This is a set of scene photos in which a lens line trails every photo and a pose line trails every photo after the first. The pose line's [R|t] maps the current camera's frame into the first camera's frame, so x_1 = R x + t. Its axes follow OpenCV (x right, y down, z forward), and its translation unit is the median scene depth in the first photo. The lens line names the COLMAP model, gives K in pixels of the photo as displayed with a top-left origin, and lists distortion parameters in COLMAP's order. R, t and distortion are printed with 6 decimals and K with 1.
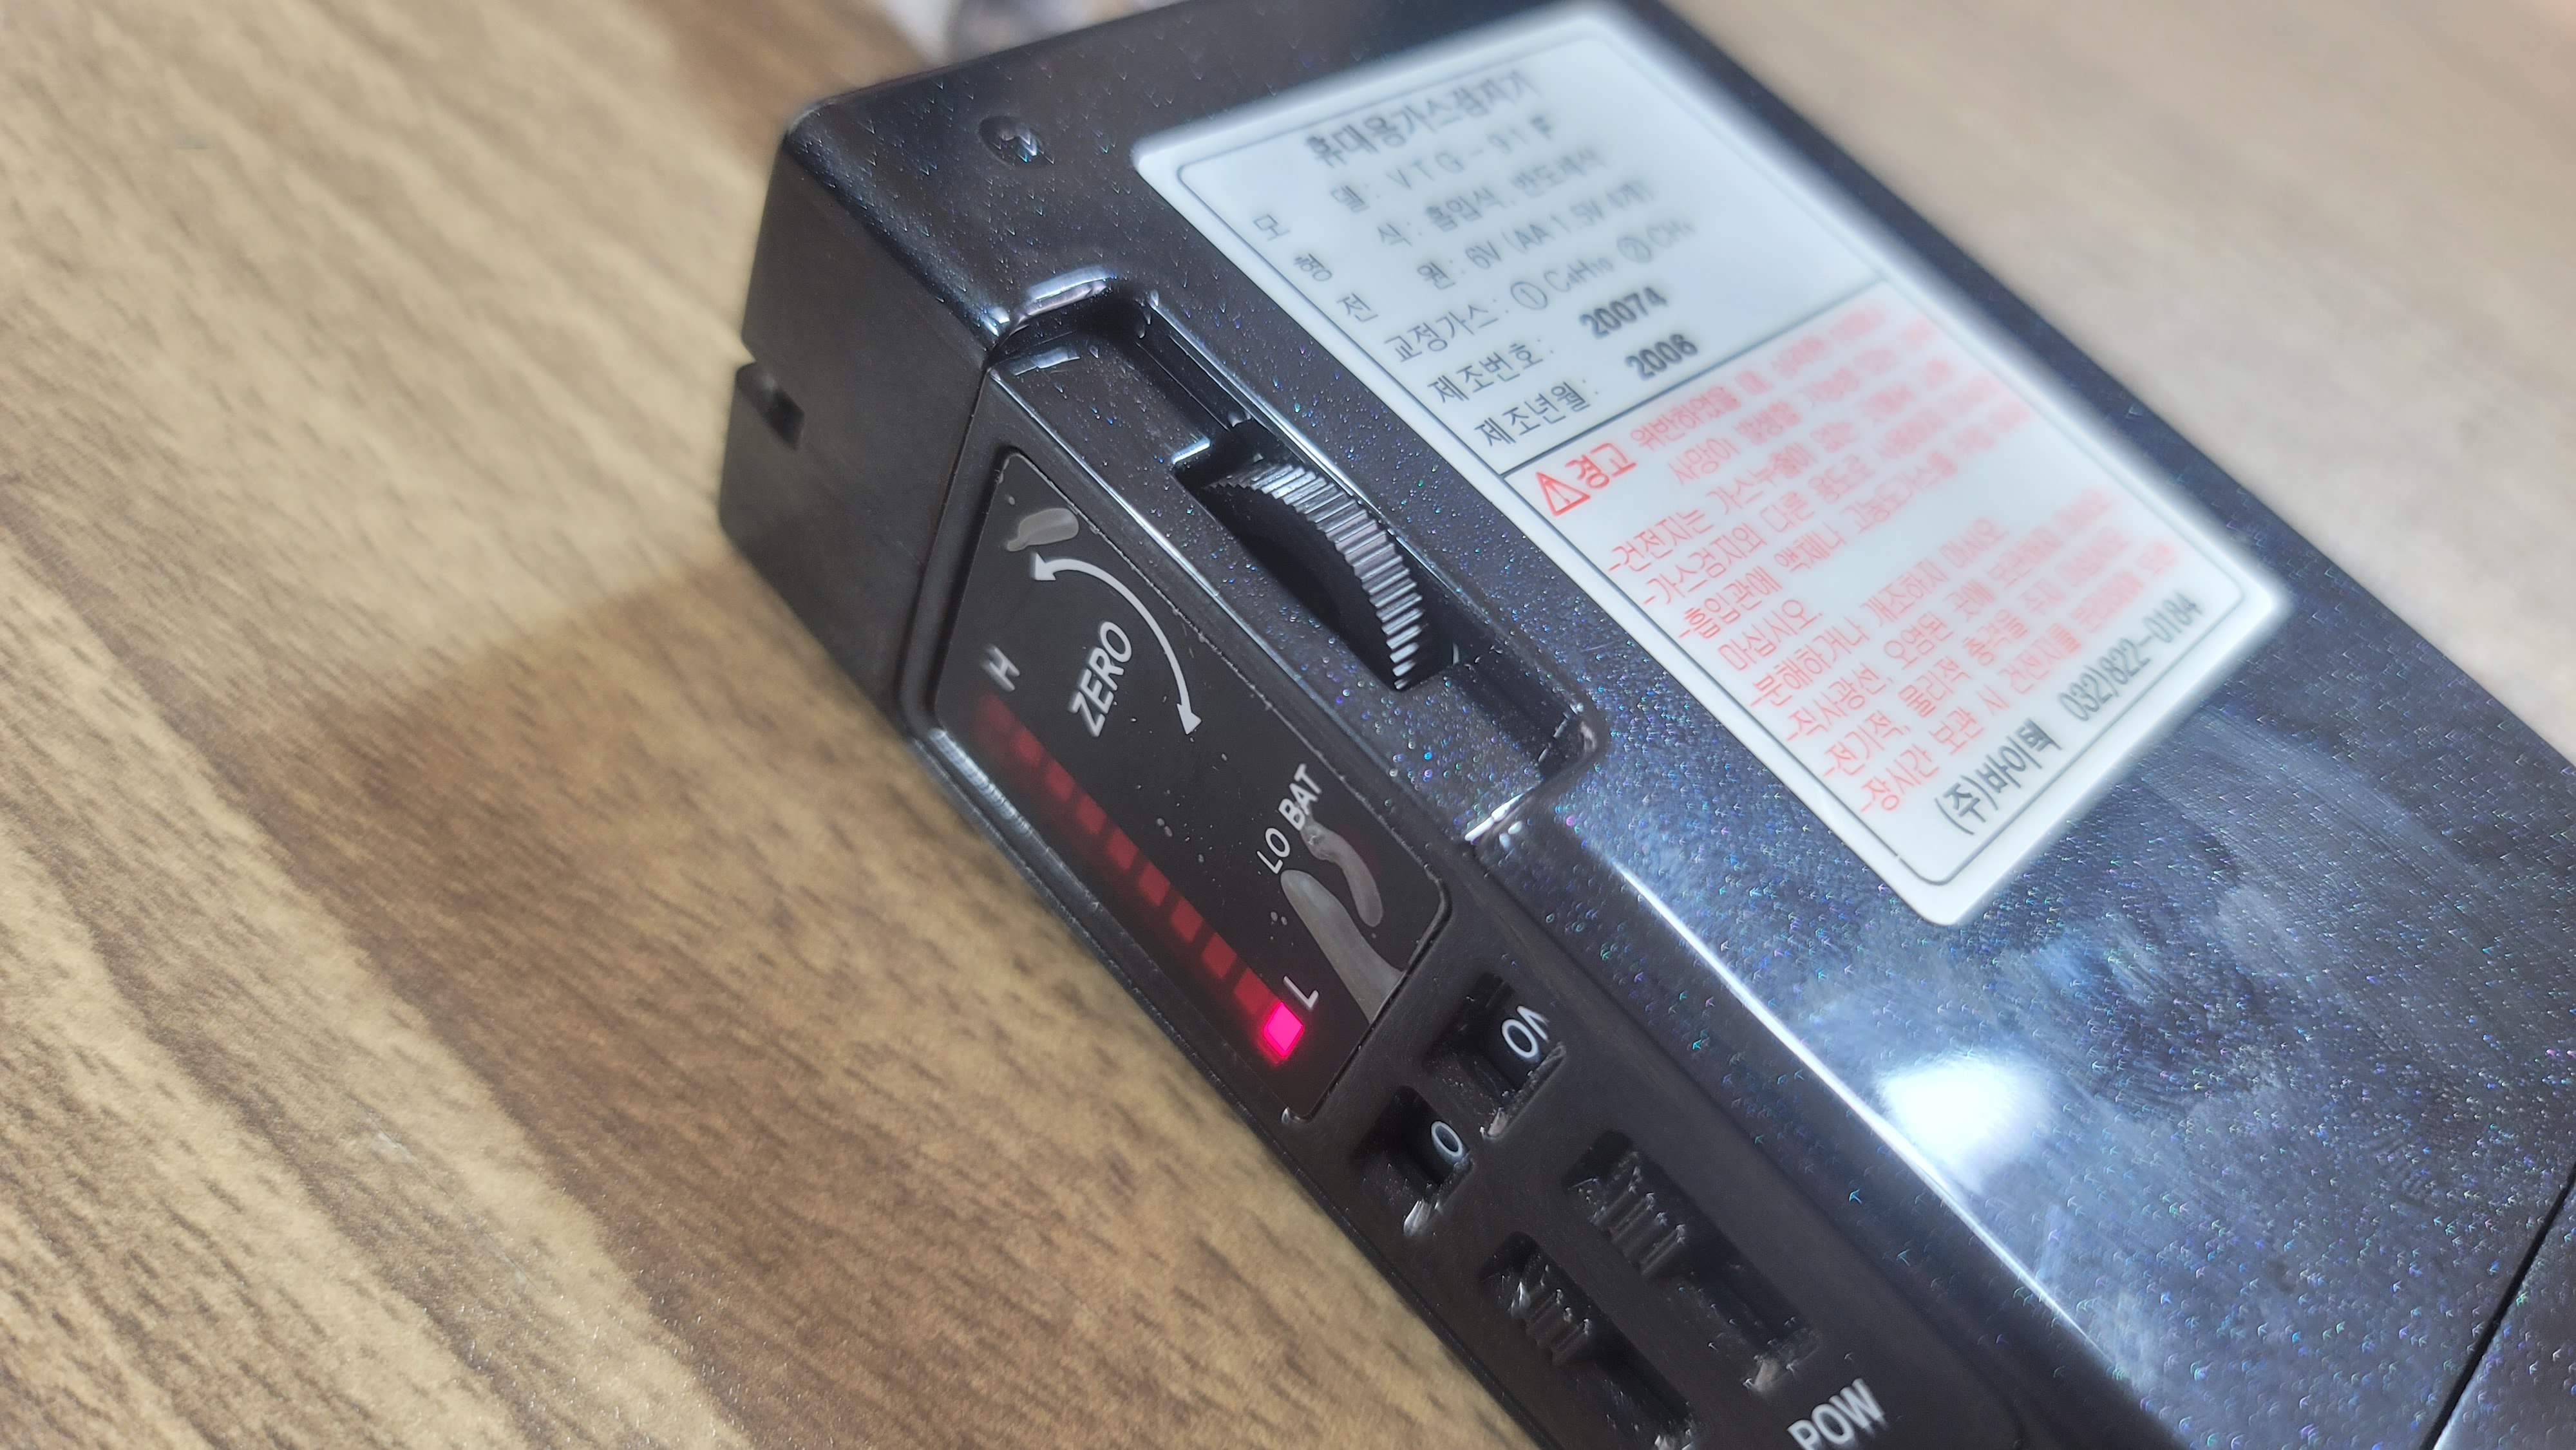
lens RADIAL K [[1931.5, 0, 1288.0], [0, 1931.5, 725.0], [0, 0, 1]] dist [0.016727, -0.026735]
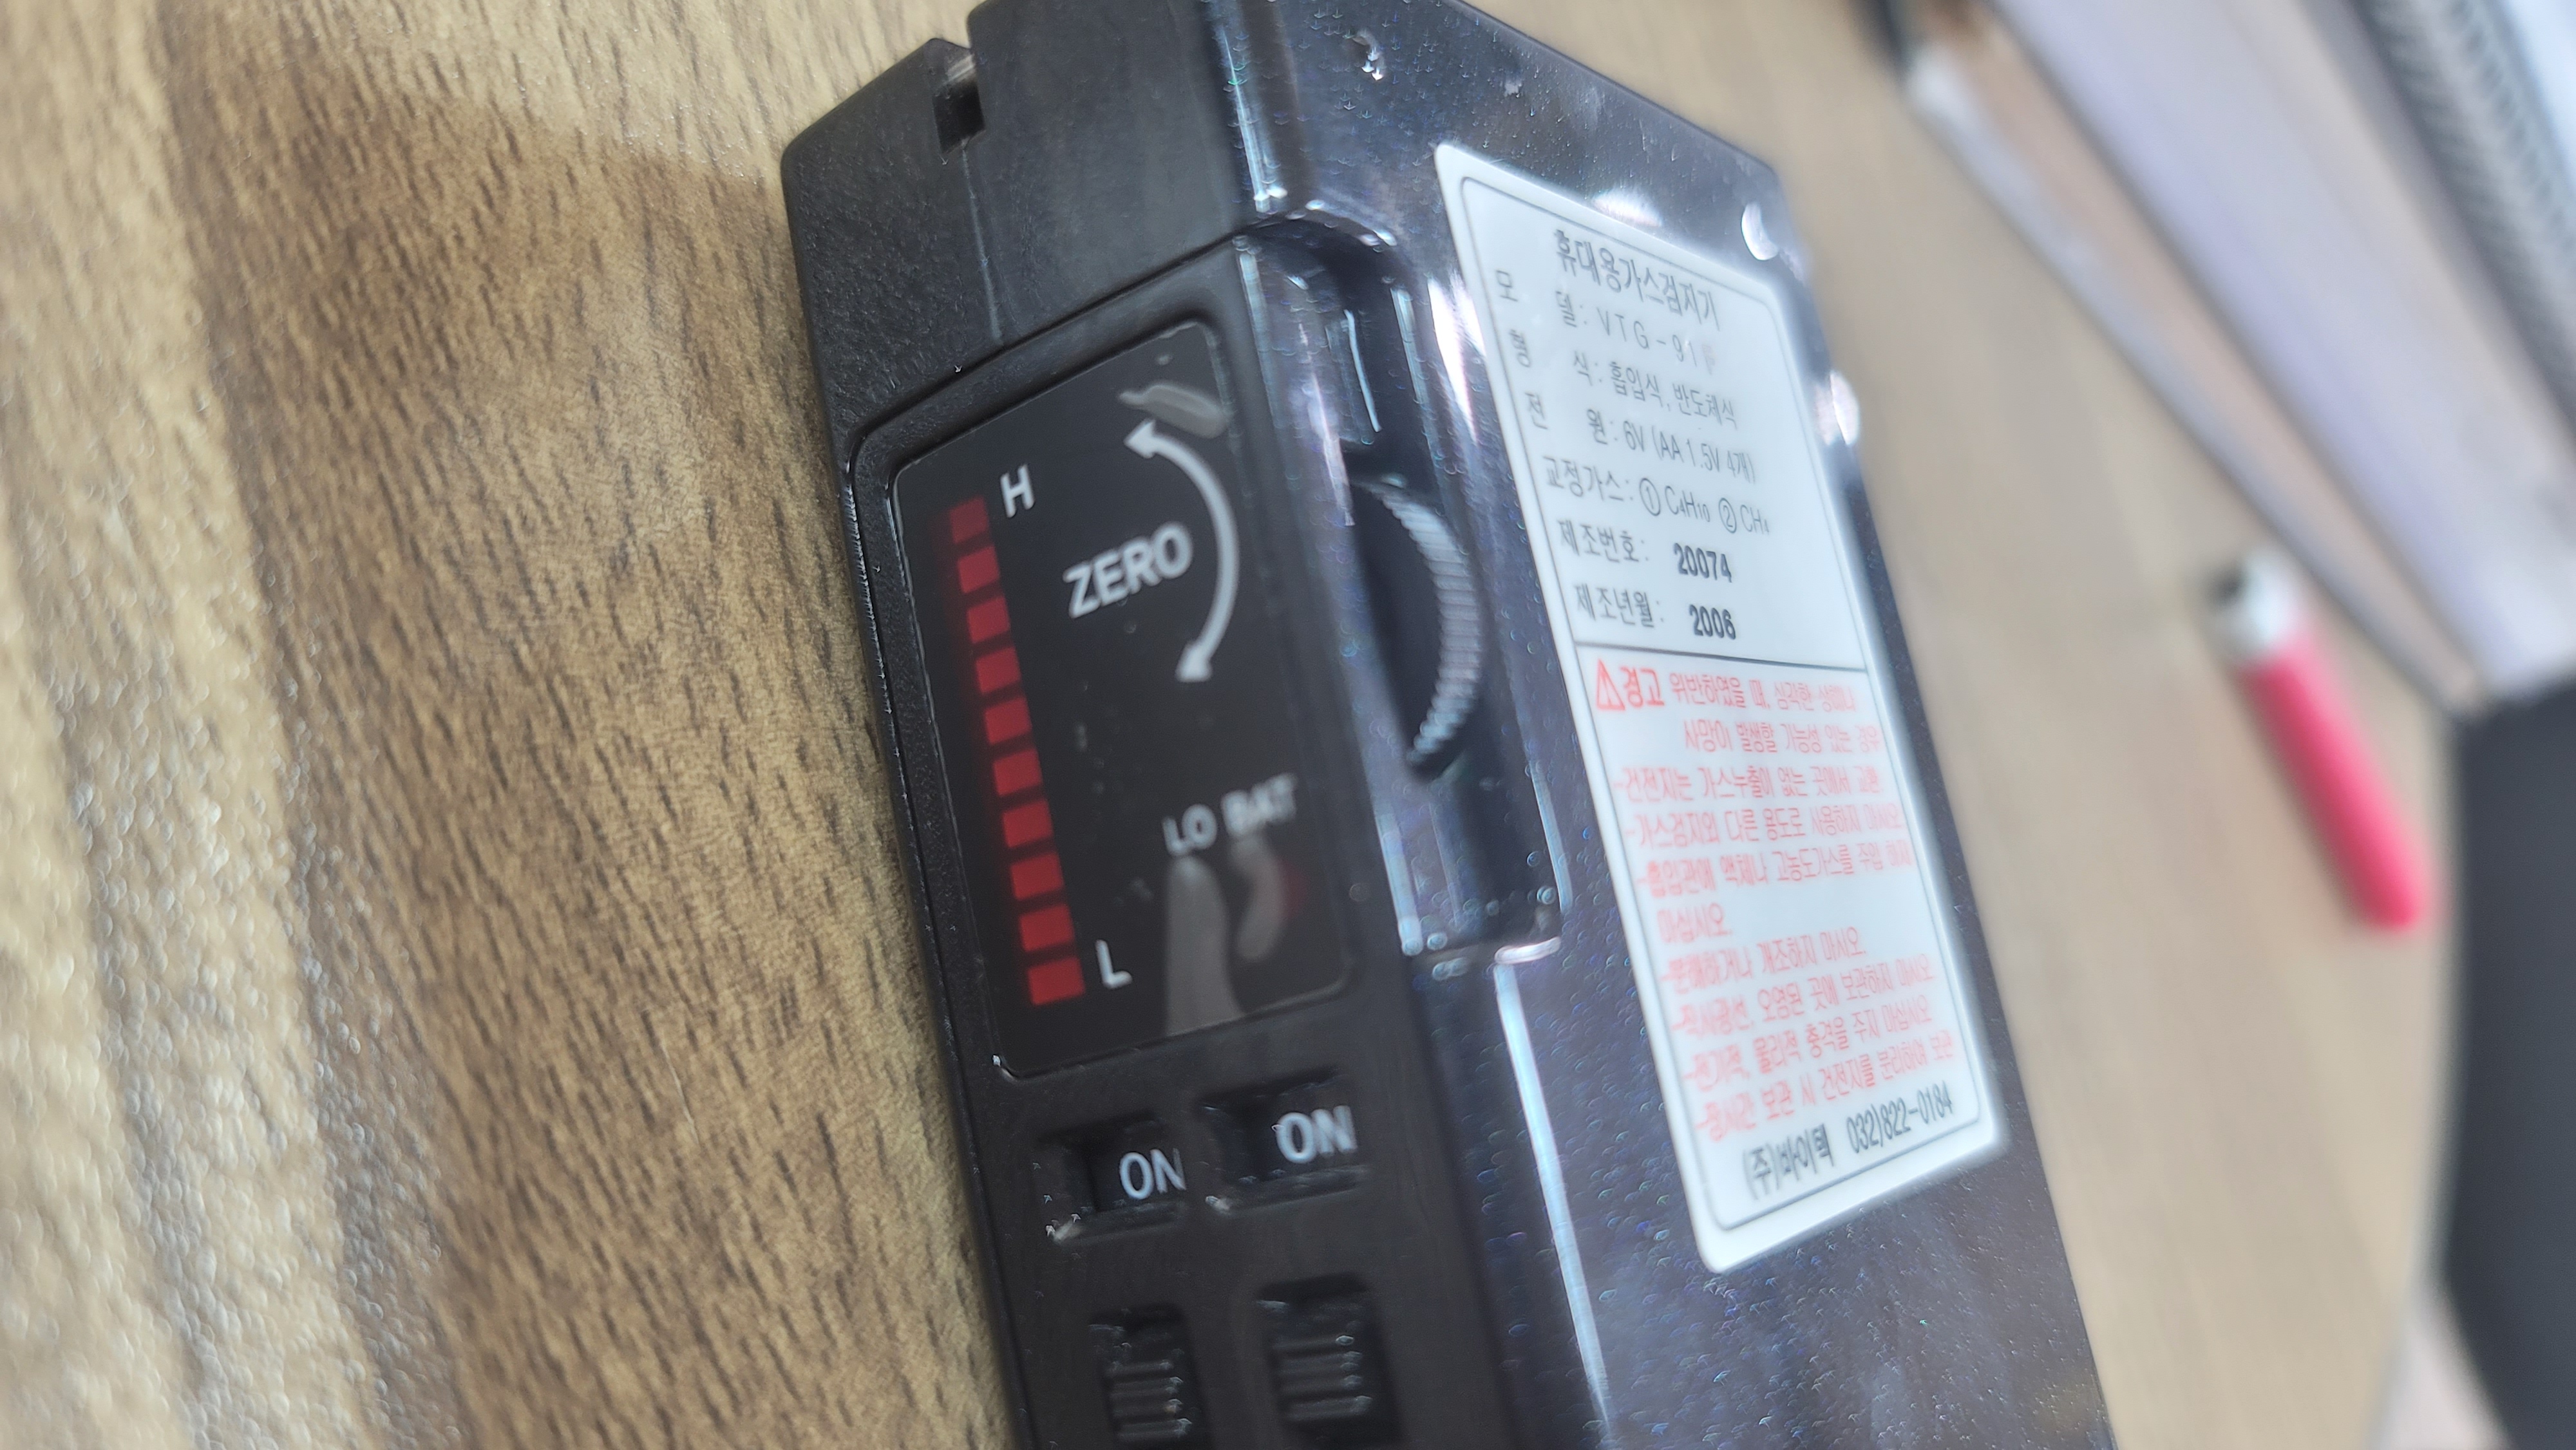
lens RADIAL K [[1931.5, 0, 1288.0], [0, 1931.5, 725.0], [0, 0, 1]] dist [0.016727, -0.026735]
pose [[0.789300, 0.568310, 0.232441, -0.199571], [-0.565324, 0.820364, -0.086087, 0.070014], [-0.239610, -0.063456, 0.968793, 0.070617]]
